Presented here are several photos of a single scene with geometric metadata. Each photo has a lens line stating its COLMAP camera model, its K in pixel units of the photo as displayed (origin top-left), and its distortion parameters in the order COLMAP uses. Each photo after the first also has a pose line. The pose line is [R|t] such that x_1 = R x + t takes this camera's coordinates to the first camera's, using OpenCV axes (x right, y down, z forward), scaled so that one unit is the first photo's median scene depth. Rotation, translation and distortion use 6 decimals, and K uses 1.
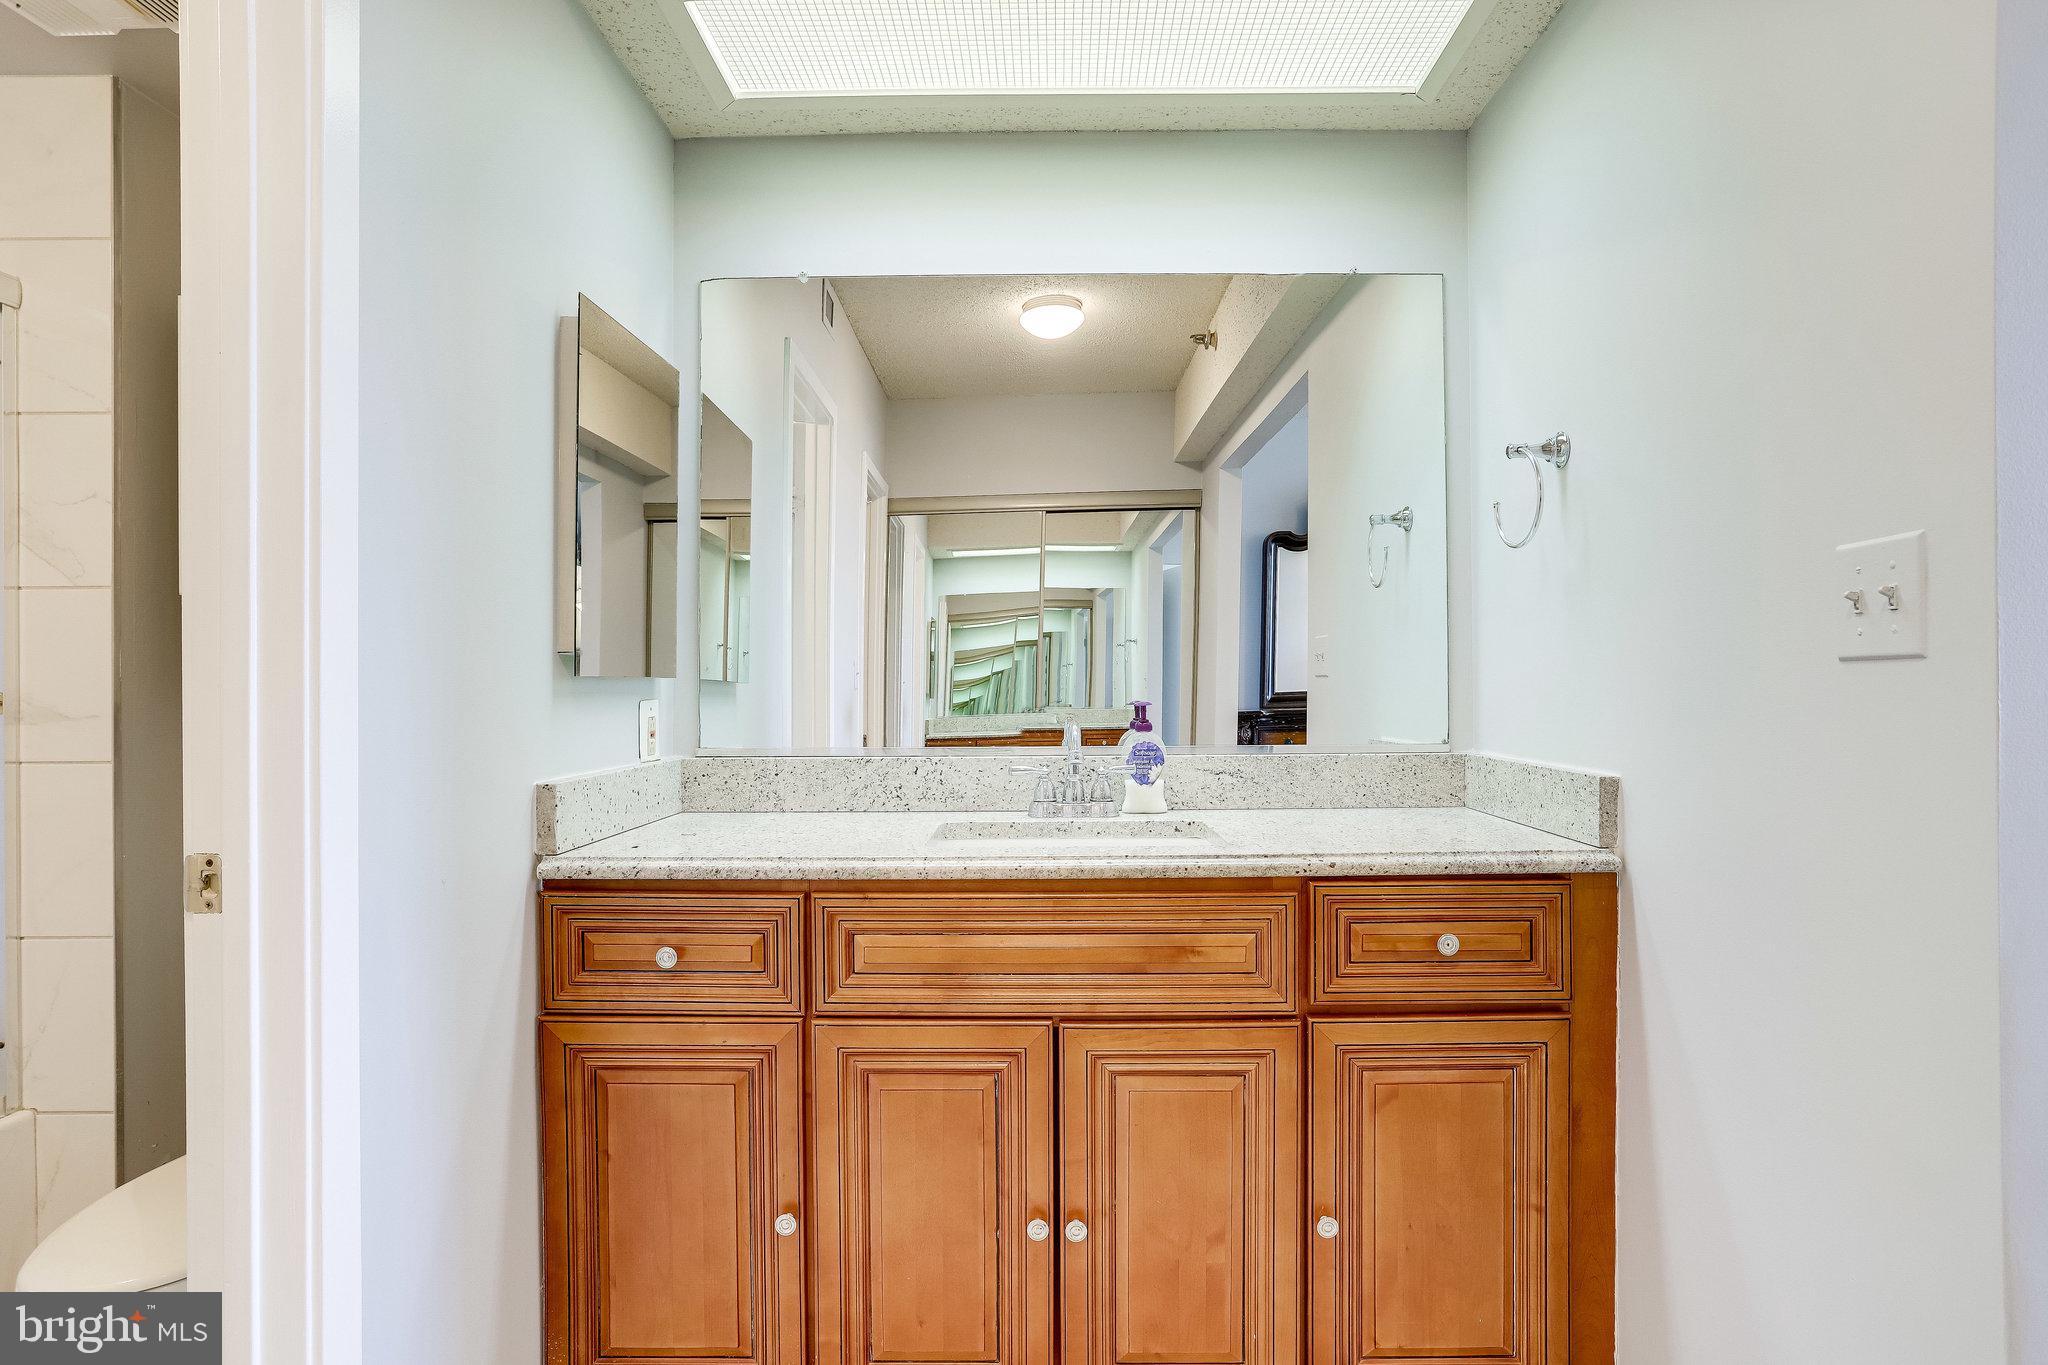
lens RADIAL K [[1011.7, 0, 1024.0], [0, 1011.7, 682.5], [0, 0, 1]] dist [-0.053411, 0.024536]
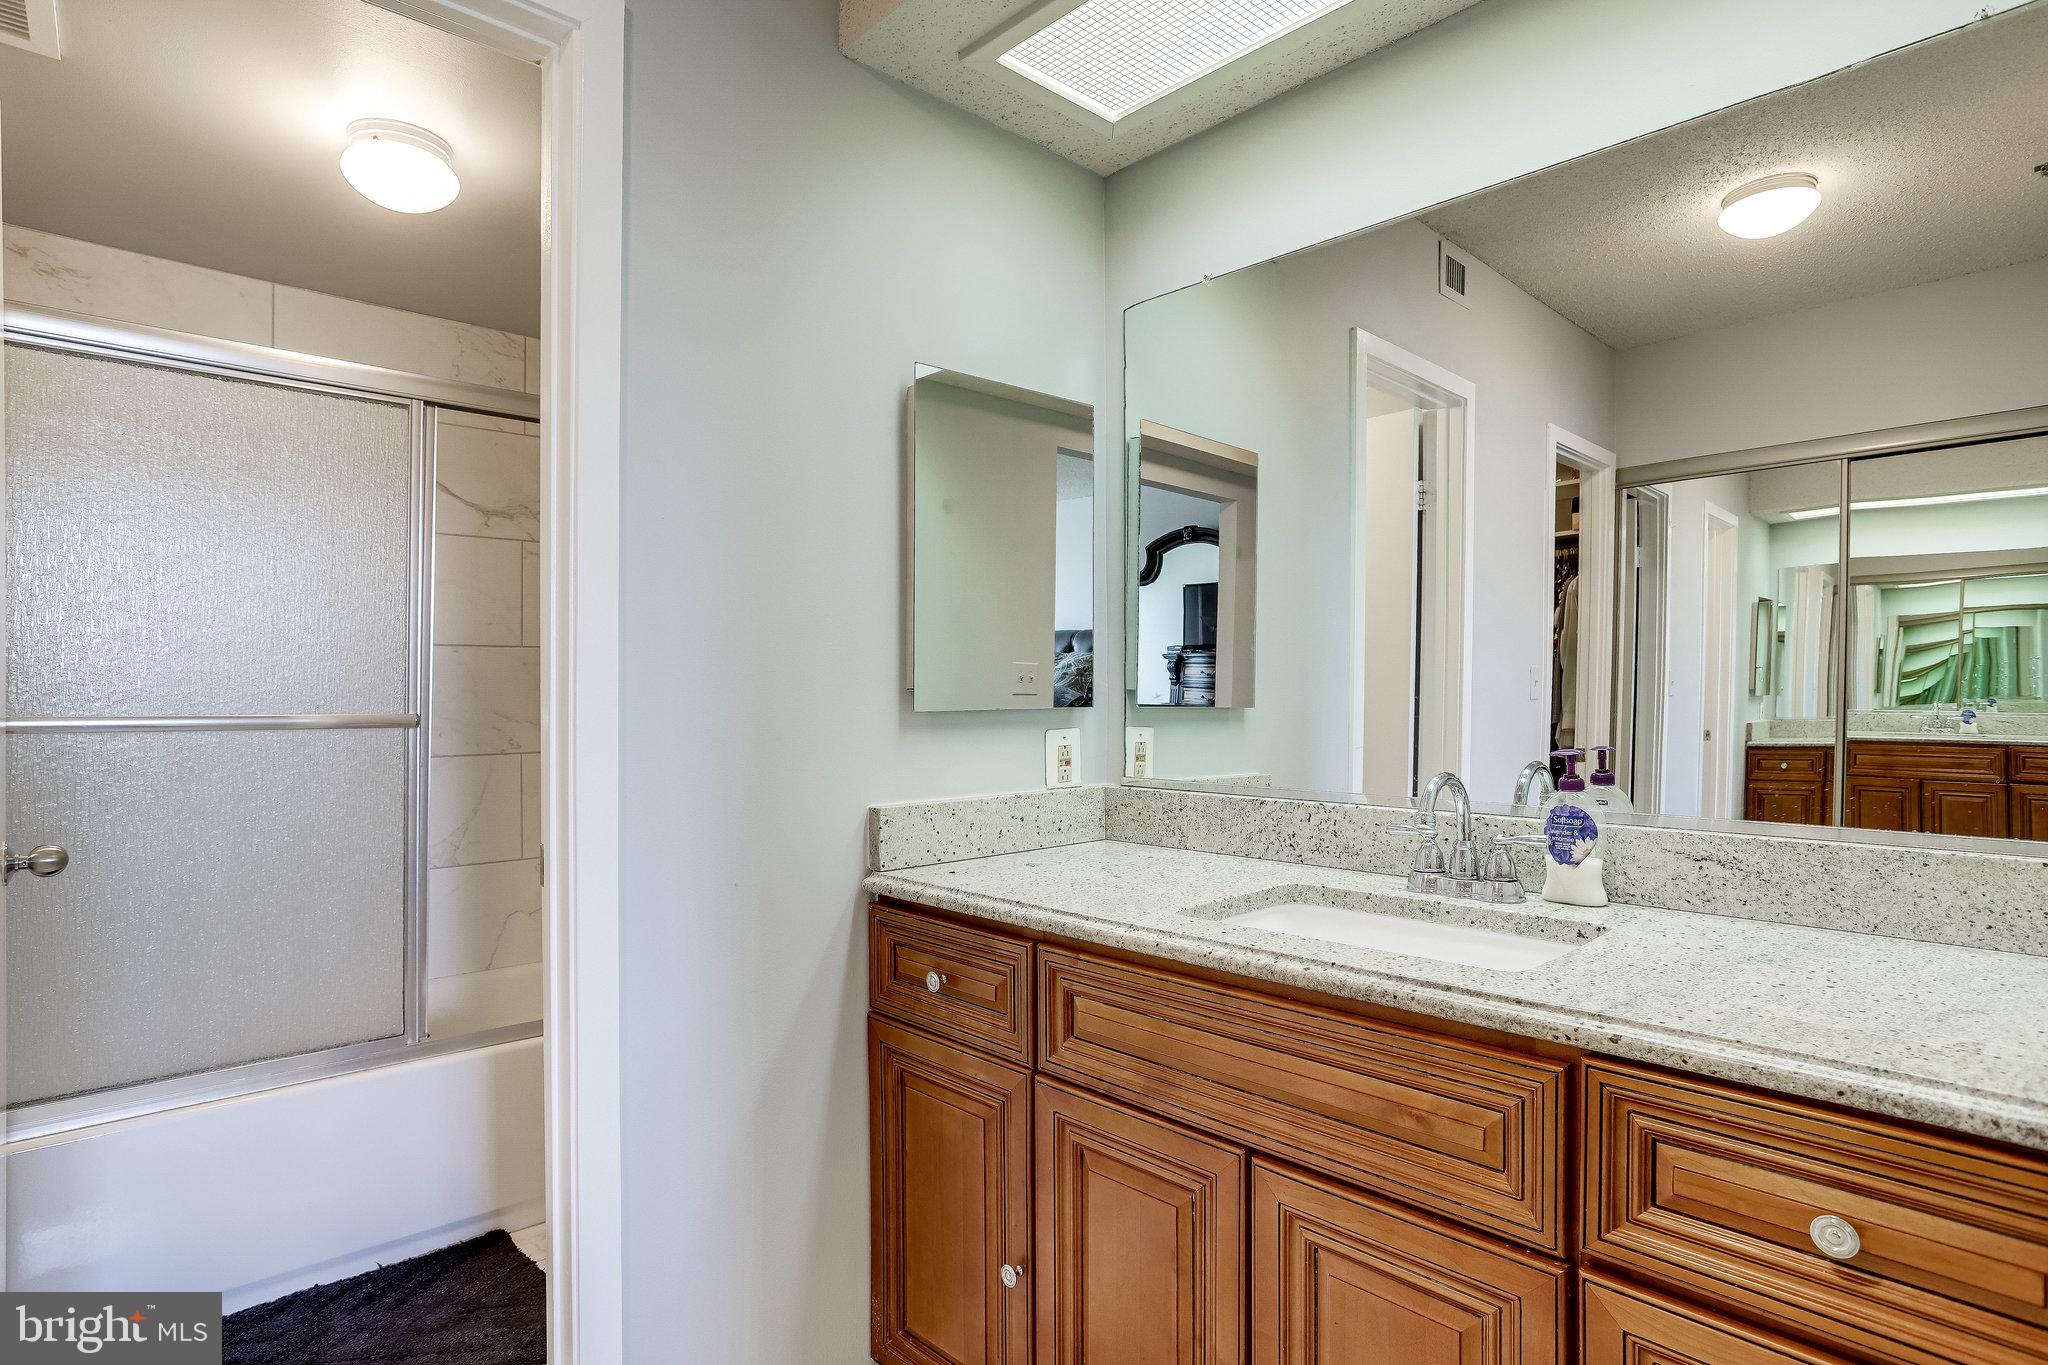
lens RADIAL K [[1054.3, 0, 1090.4], [0, 1054.3, 664.8], [0, 0, 1]] dist [-0.057795, 0.041188]
pose [[0.721874, -0.012687, -0.691909, 0.518625], [0.004527, 0.999897, -0.013612, -0.043185], [0.692010, 0.006694, 0.721857, 0.305265]]
